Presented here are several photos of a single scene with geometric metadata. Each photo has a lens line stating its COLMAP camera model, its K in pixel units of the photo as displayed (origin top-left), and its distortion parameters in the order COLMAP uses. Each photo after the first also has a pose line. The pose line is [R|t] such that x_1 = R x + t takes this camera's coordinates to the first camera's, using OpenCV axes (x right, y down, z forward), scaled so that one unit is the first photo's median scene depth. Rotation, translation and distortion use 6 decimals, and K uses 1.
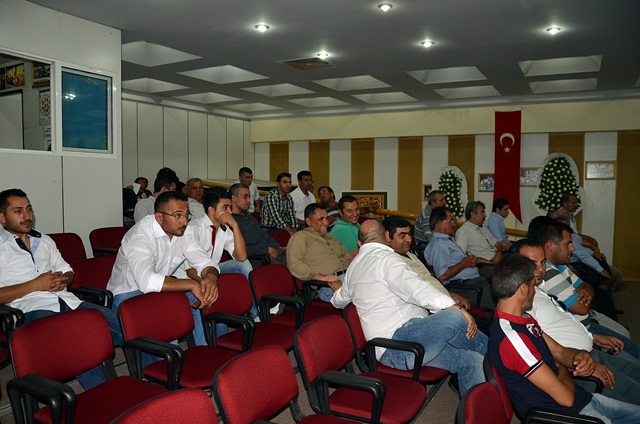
lens RADIAL K [[513.9, 0, 320.0], [0, 513.9, 212.0], [0, 0, 1]] dist [-0.066753, 0.002190]
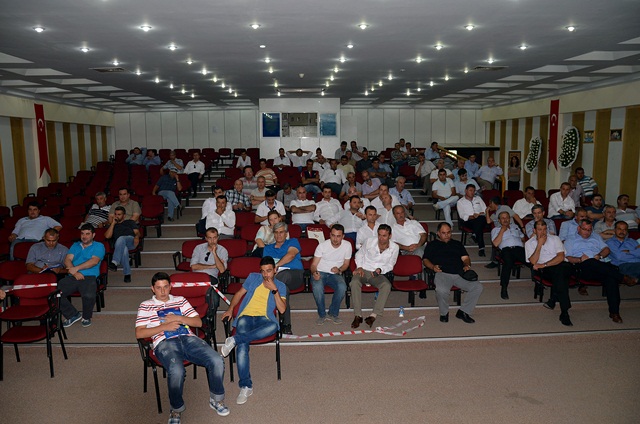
lens RADIAL K [[513.9, 0, 320.0], [0, 513.9, 212.0], [0, 0, 1]] dist [-0.066753, 0.002190]
pose [[0.514905, 0.106670, -0.850585, 1.311386], [-0.039266, 0.994121, 0.100900, 0.017734], [0.856348, -0.018555, 0.516066, -0.427318]]
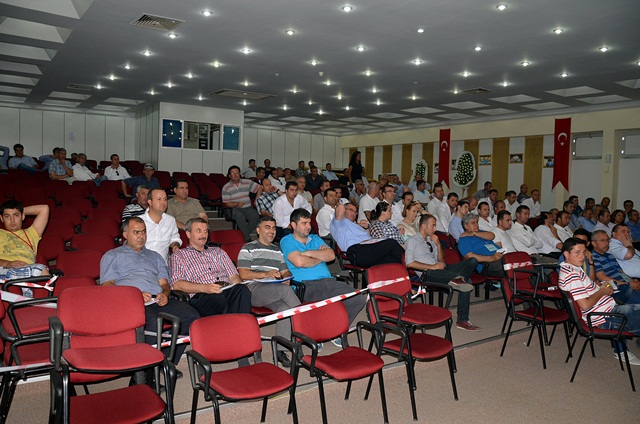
lens RADIAL K [[513.9, 0, 320.0], [0, 513.9, 212.0], [0, 0, 1]] dist [-0.066753, 0.002190]
pose [[0.897362, 0.042907, -0.439205, 0.760526], [-0.049121, 0.998789, -0.002788, 0.126155], [0.438553, 0.024076, 0.898383, -0.837631]]
